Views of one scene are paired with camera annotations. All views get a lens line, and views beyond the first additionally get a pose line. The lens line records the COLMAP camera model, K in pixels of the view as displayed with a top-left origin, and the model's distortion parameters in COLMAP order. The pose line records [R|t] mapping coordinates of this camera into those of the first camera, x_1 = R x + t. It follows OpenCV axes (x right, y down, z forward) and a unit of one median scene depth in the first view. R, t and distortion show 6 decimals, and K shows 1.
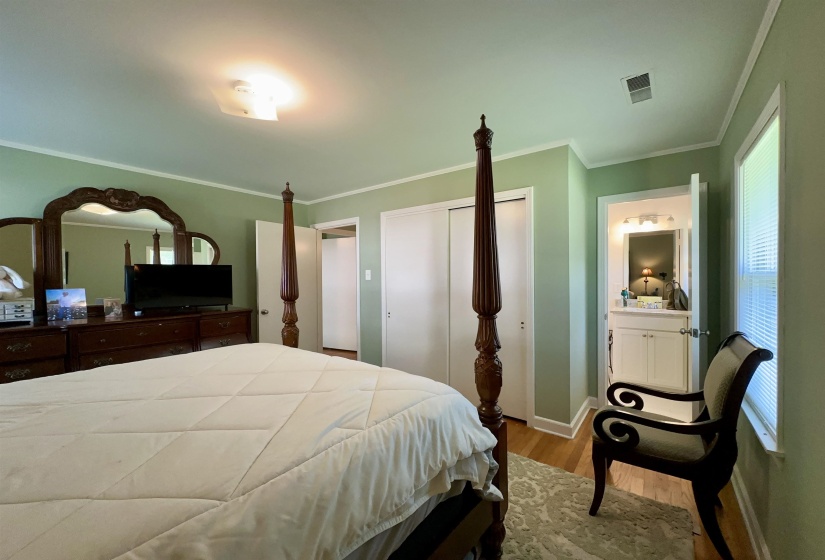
lens RADIAL K [[329.2, 0, 412.5], [0, 329.2, 280.0], [0, 0, 1]] dist [0.000203, 0.000080]
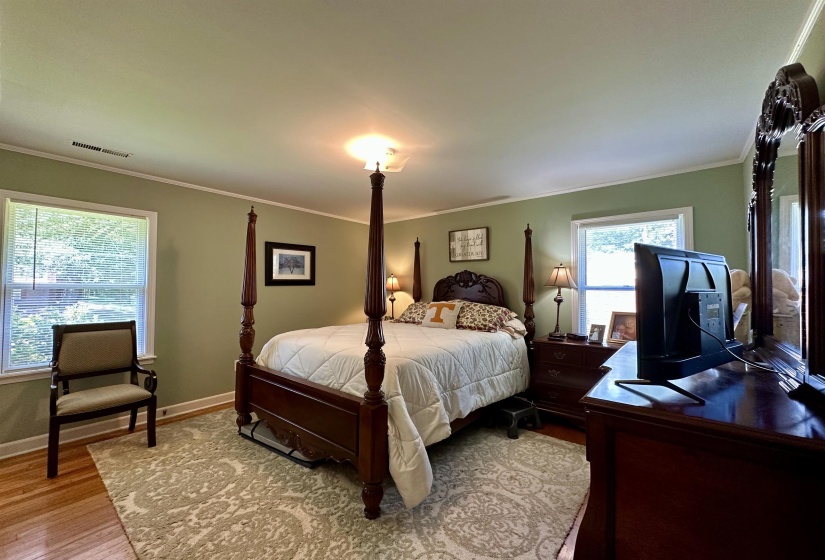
lens RADIAL K [[329.2, 0, 412.5], [0, 329.2, 280.0], [0, 0, 1]] dist [0.000203, 0.000080]
pose [[-0.999336, -0.003728, 0.036232, -0.635584], [-0.003906, 0.999981, -0.004843, -0.043060], [-0.036213, -0.004981, -0.999332, 2.266035]]
